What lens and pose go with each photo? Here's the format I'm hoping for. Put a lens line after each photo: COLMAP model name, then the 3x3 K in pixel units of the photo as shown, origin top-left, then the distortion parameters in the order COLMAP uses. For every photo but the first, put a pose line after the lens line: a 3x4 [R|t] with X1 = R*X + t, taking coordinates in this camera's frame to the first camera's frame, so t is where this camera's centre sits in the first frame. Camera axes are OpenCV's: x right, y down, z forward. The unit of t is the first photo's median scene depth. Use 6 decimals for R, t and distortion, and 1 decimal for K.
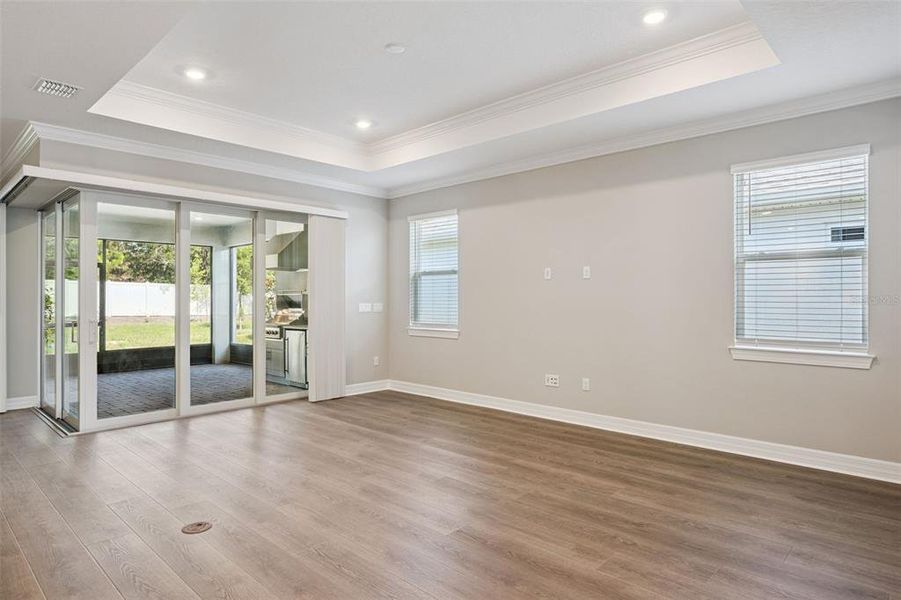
lens RADIAL K [[528.7, 0, 459.8], [0, 528.7, 298.0], [0, 0, 1]] dist [-0.000390, -0.000709]
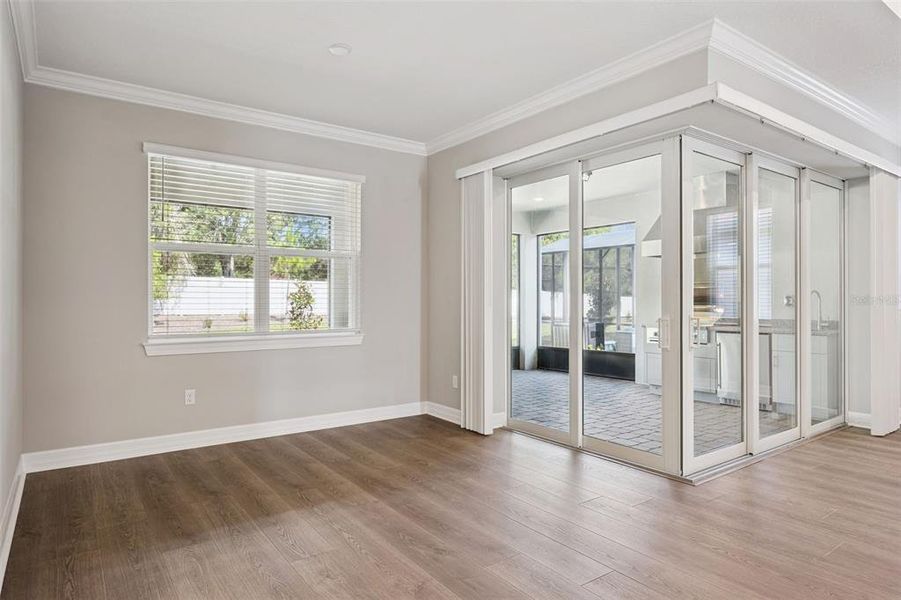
lens RADIAL K [[528.7, 0, 444.6], [0, 528.7, 297.2], [0, 0, 1]] dist [-0.000390, -0.000709]
pose [[0.980432, 0.002048, -0.196846, -0.703347], [-0.002963, 0.999986, -0.004354, 0.015979], [0.196834, 0.004852, 0.980425, 0.195497]]
